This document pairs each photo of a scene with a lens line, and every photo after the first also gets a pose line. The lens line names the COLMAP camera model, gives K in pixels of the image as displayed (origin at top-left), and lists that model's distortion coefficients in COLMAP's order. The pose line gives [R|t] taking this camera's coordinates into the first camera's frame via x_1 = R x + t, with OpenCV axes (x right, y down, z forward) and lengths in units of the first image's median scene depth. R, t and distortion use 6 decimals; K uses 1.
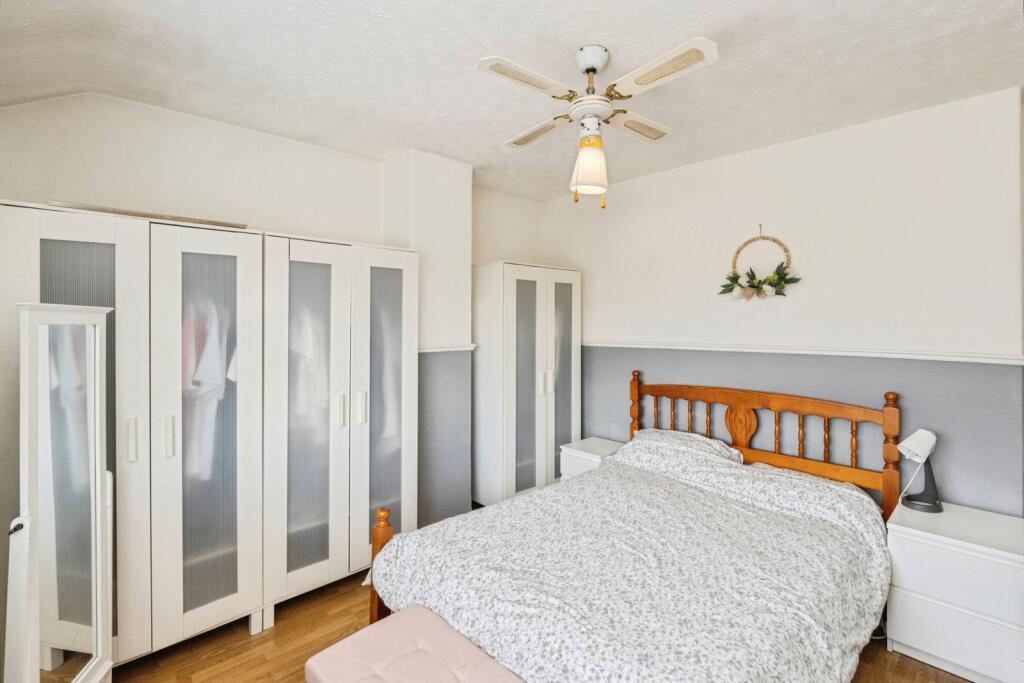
lens RADIAL K [[462.5, 0, 506.2], [0, 462.5, 314.6], [0, 0, 1]] dist [-0.002443, -0.000078]
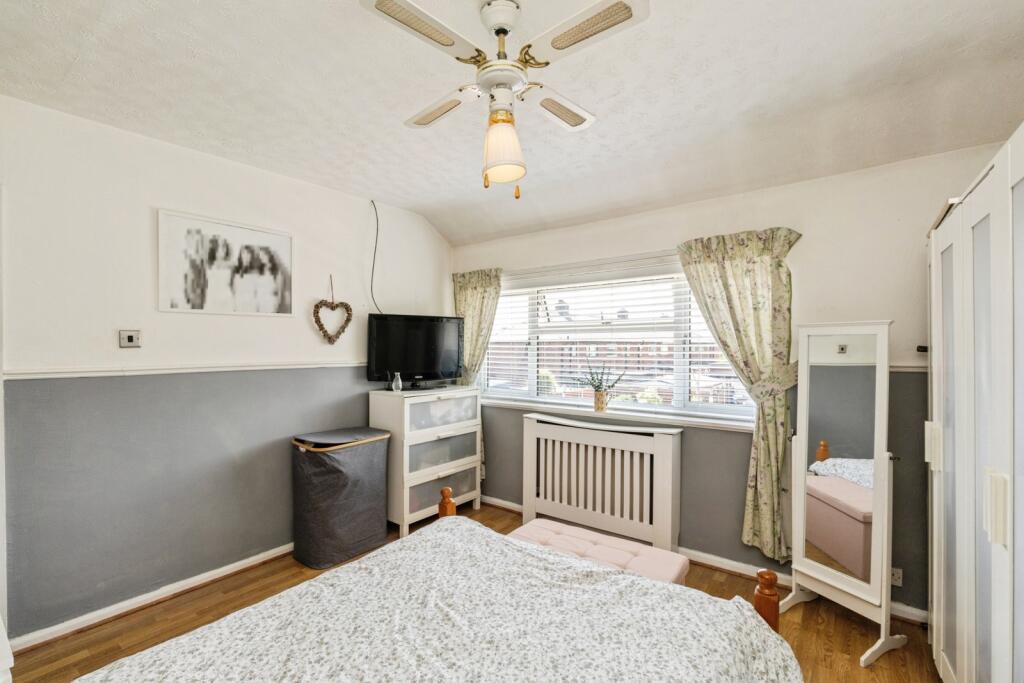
lens RADIAL K [[457.2, 0, 512.0], [0, 457.2, 341.5], [0, 0, 1]] dist [-0.003439, -0.000277]
pose [[-0.981815, 0.000322, -0.189842, 0.305227], [0.004355, 0.999774, -0.020827, 0.055662], [0.189792, -0.021275, -0.981594, 1.743562]]
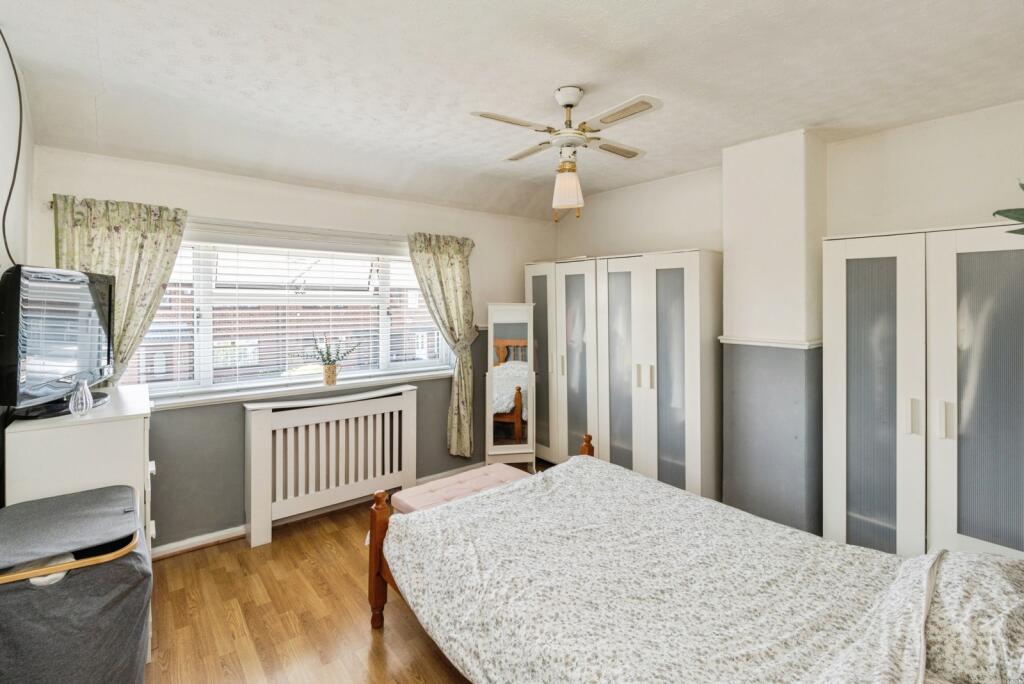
lens RADIAL K [[451.5, 0, 510.6], [0, 451.5, 294.8], [0, 0, 1]] dist [-0.012732, -0.000129]
pose [[-0.044241, -0.017116, -0.998874, 1.289684], [0.003136, 0.999846, -0.017272, -0.016697], [0.999016, -0.003897, -0.044181, 0.849025]]
